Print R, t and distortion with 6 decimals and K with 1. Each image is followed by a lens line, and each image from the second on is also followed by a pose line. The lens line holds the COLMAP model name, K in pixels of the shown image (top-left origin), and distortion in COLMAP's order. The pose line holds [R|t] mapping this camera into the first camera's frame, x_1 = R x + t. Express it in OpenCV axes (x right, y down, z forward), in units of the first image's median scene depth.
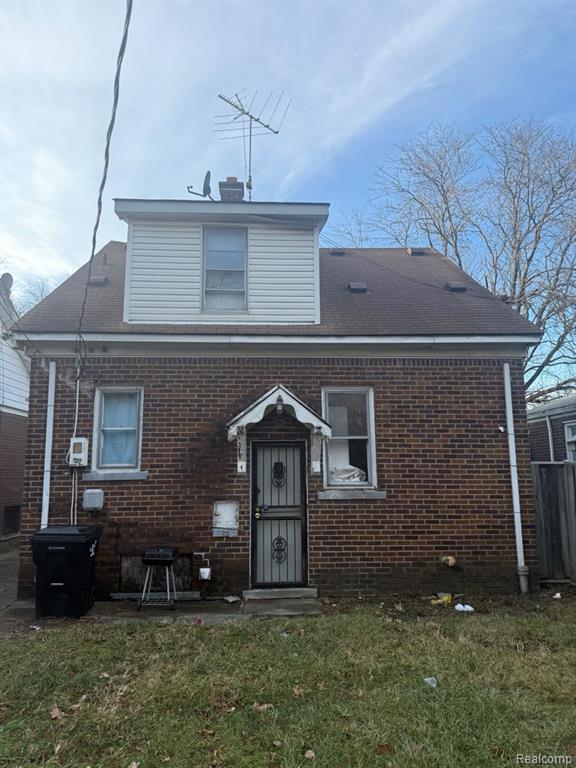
lens RADIAL K [[546.9, 0, 288.0], [0, 546.9, 384.0], [0, 0, 1]] dist [0.101776, -0.188340]
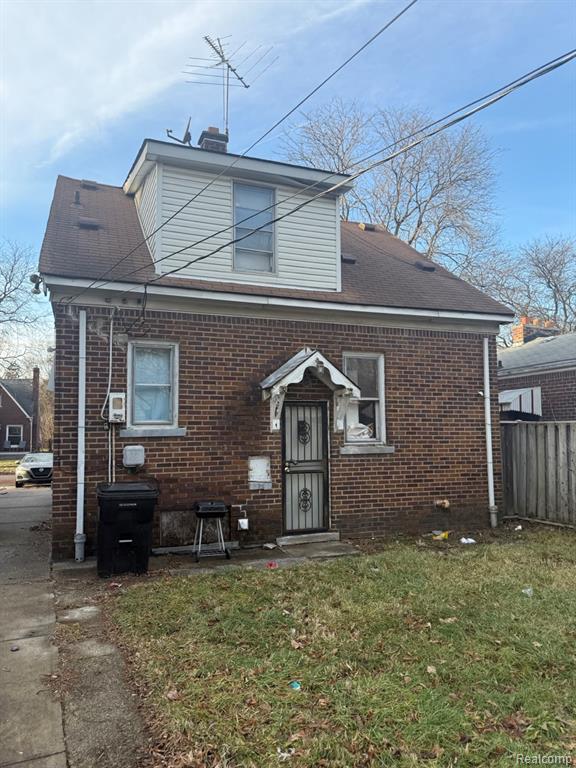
lens RADIAL K [[541.2, 0, 287.7], [0, 541.2, 394.9], [0, 0, 1]] dist [0.108223, -0.183921]
pose [[0.952329, 0.021562, 0.304311, -0.376265], [-0.048650, 0.995468, 0.081714, 0.008607], [-0.301169, -0.092623, 0.949062, 0.011735]]
